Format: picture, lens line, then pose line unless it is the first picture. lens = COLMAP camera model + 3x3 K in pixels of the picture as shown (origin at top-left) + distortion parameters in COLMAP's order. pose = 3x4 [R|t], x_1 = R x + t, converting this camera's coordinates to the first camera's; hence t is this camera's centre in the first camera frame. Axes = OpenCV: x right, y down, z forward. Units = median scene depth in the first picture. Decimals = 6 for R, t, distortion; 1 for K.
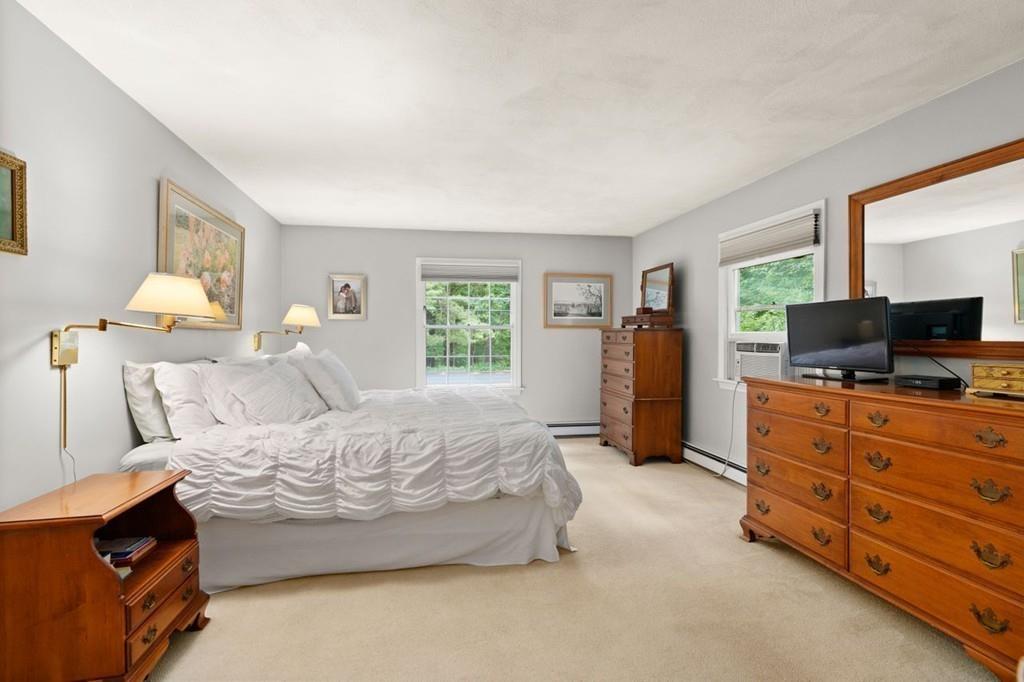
lens RADIAL K [[463.1, 0, 508.9], [0, 463.1, 329.1], [0, 0, 1]] dist [-0.004028, 0.000108]
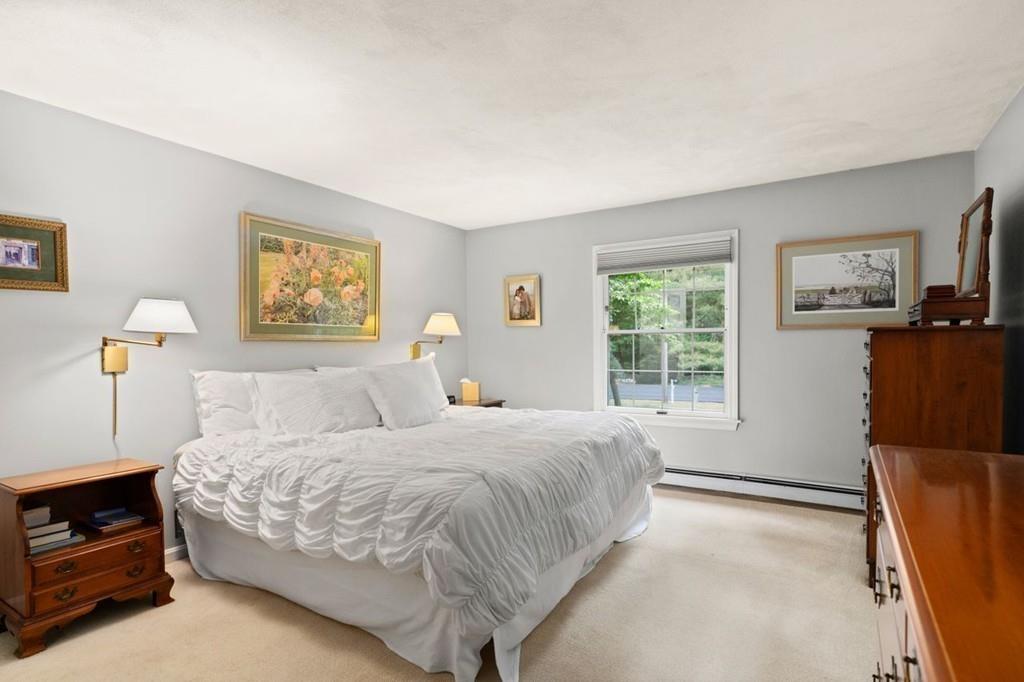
lens RADIAL K [[524.4, 0, 512.0], [0, 524.4, 341.0], [0, 0, 1]] dist [-0.006036, -0.000401]
pose [[0.737420, -0.010676, -0.675350, 0.651807], [0.020148, 0.999778, 0.006194, 0.002535], [0.675134, -0.018175, 0.737471, 0.495412]]
